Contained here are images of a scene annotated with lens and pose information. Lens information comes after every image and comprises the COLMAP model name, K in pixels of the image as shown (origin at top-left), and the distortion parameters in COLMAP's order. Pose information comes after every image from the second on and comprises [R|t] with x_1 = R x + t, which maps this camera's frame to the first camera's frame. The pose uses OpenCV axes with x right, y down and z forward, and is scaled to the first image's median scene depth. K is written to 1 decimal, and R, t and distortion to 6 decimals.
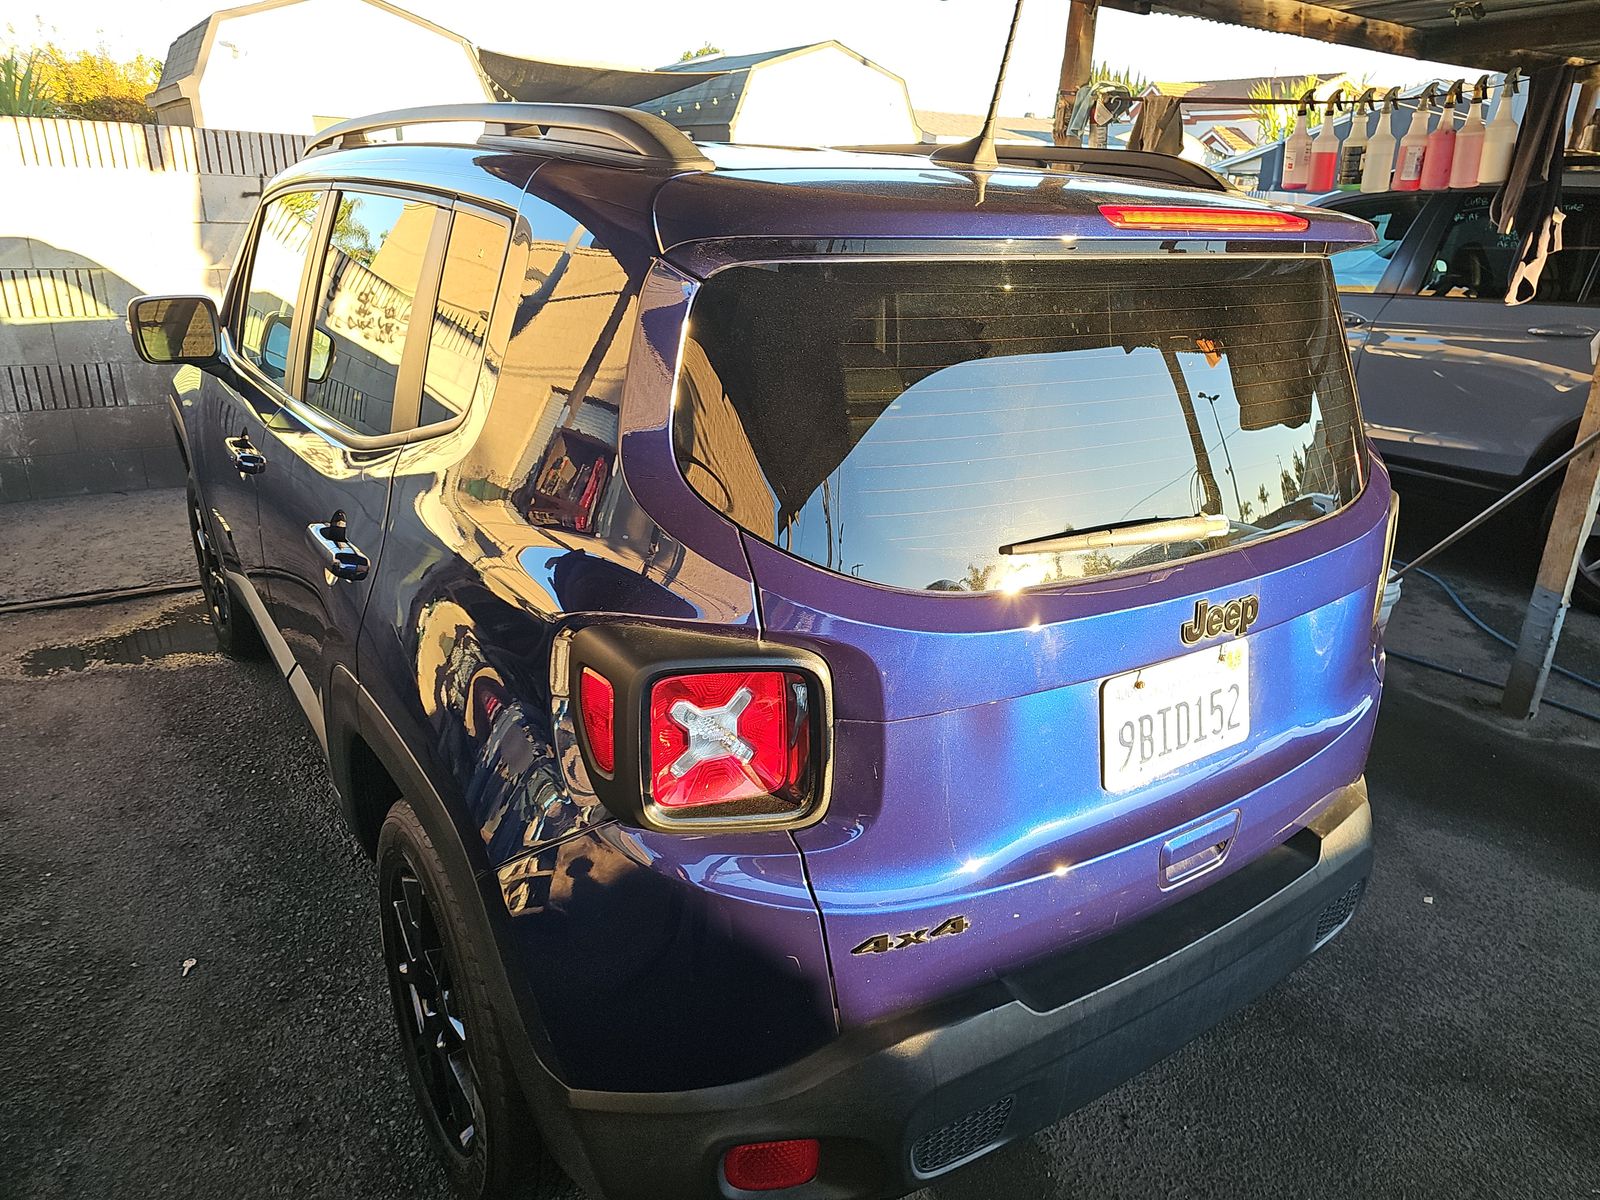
lens RADIAL K [[1053.2, 0, 800.0], [0, 1053.2, 600.0], [0, 0, 1]] dist [0.045956, -0.041617]
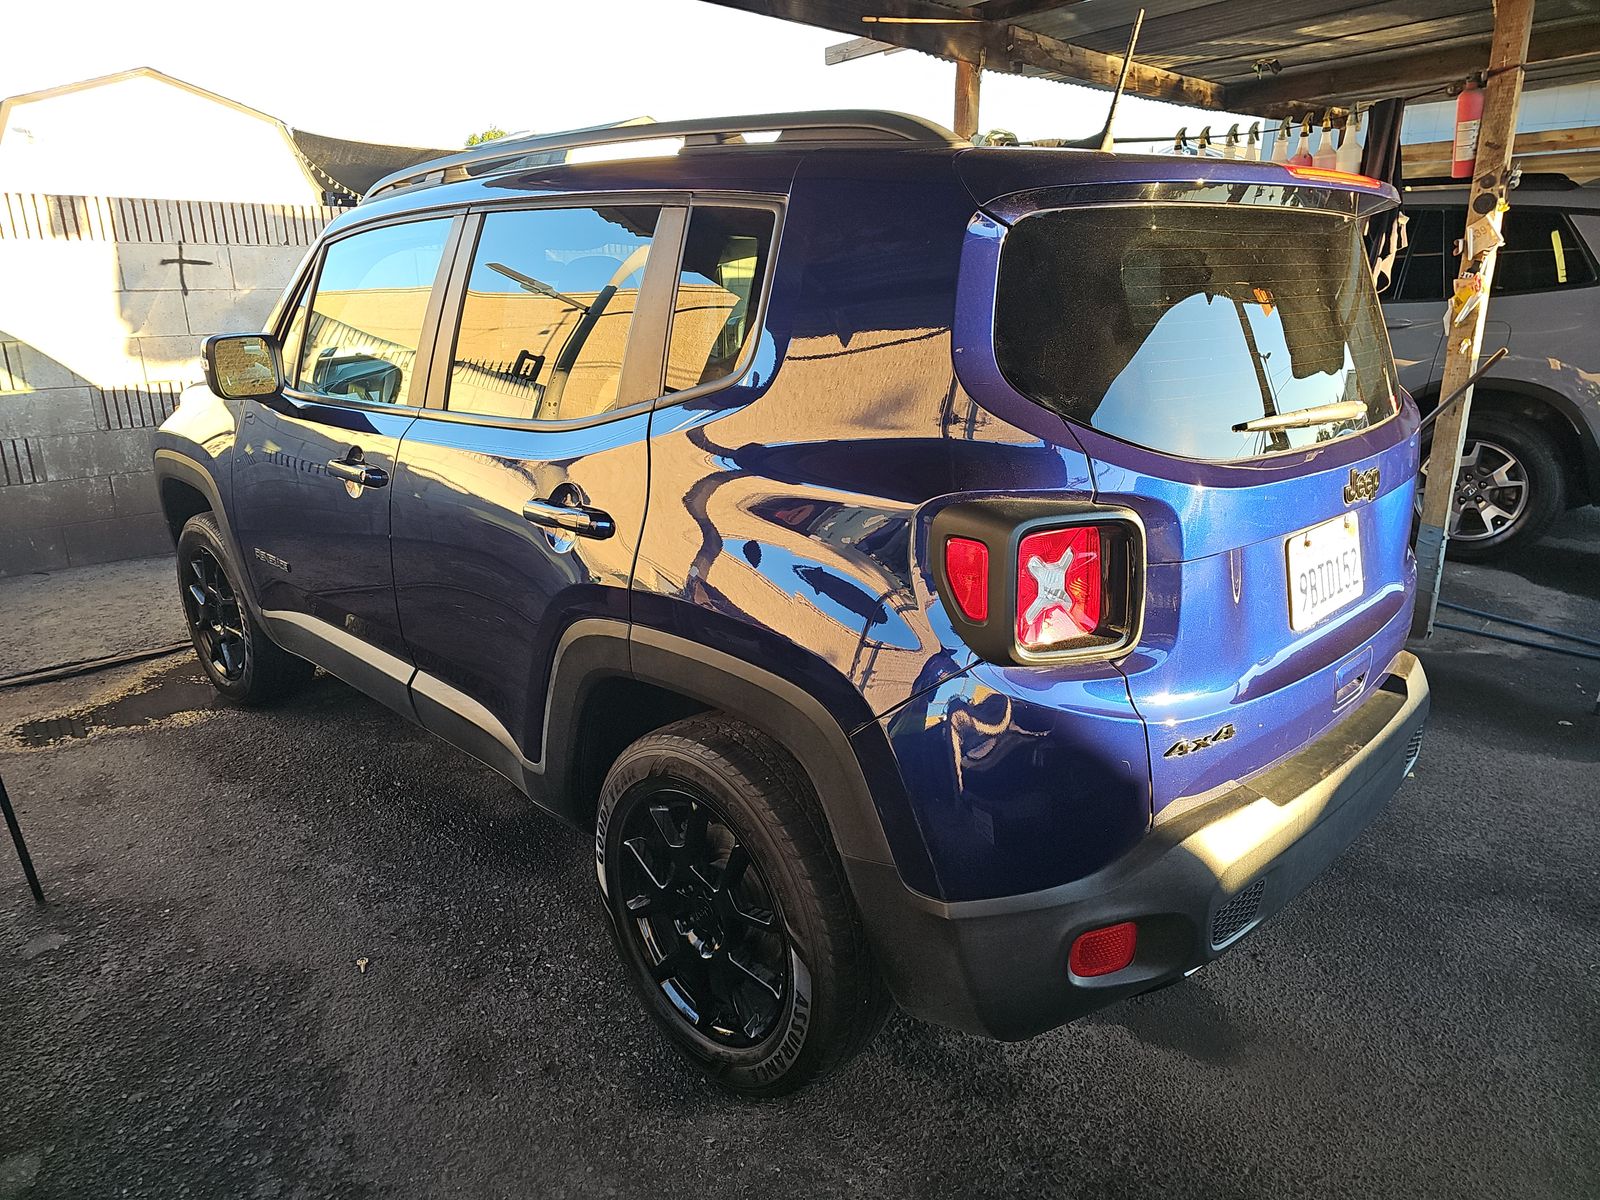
lens RADIAL K [[1058.2, 0, 780.2], [0, 1058.2, 598.1], [0, 0, 1]] dist [0.048533, -0.043398]
pose [[0.983027, -0.091646, 0.158928, -0.218460], [0.101847, 0.993151, -0.057263, 0.066663], [-0.152592, 0.072477, 0.985628, -0.066199]]
